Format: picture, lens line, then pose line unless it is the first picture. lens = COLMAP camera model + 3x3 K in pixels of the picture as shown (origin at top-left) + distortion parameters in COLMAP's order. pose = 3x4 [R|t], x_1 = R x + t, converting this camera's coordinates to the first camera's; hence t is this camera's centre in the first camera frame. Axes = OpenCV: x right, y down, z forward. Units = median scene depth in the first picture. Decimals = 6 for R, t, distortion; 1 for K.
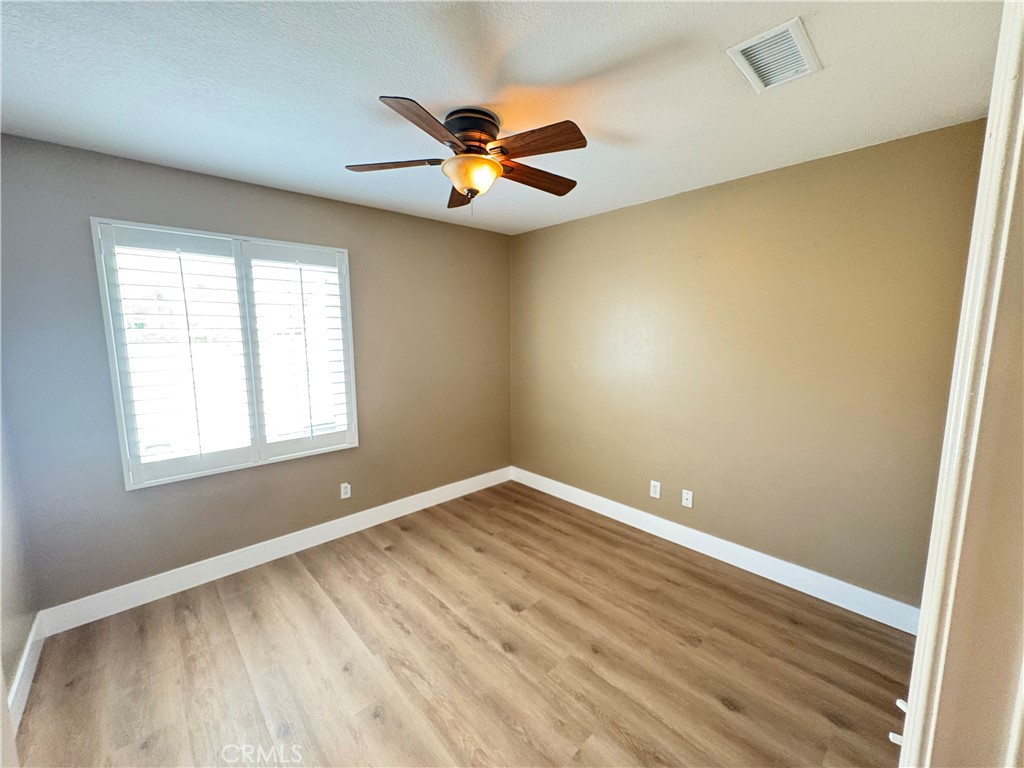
lens RADIAL K [[408.3, 0, 511.9], [0, 408.3, 385.0], [0, 0, 1]] dist [0.001223, 0.000311]
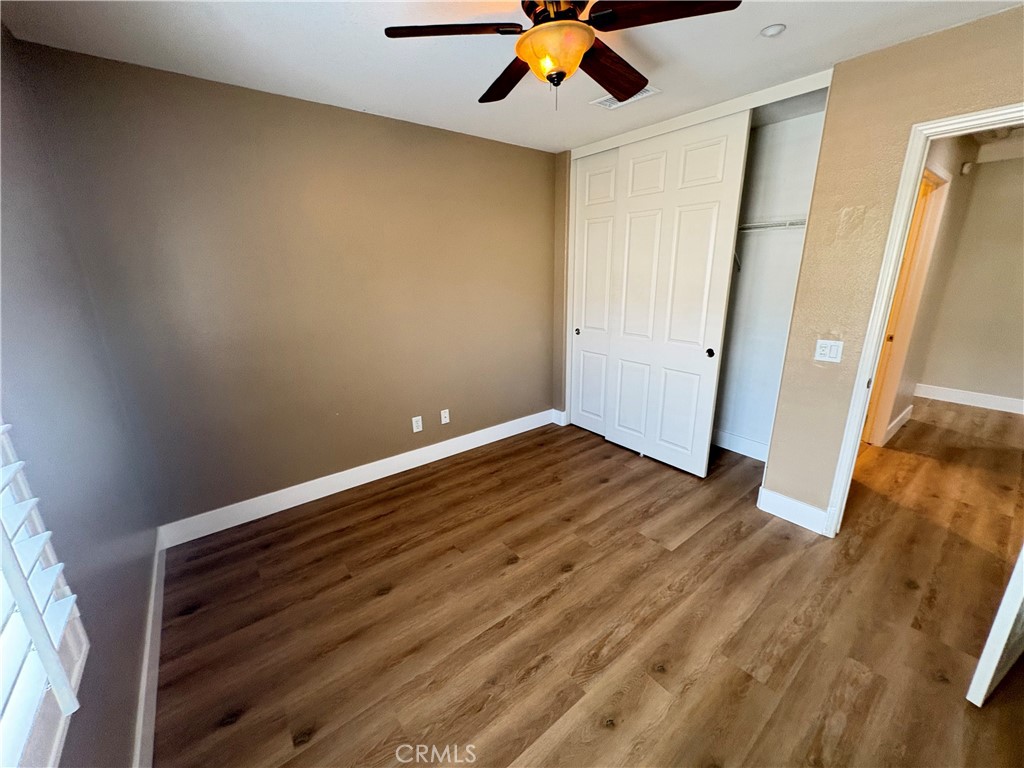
lens RADIAL K [[408.3, 0, 511.5], [0, 408.3, 383.4], [0, 0, 1]] dist [0.001223, 0.000311]
pose [[0.083542, -0.270803, 0.959003, -0.754895], [0.145742, 0.955339, 0.257073, -0.096433], [-0.985789, 0.118291, 0.119278, 0.788661]]
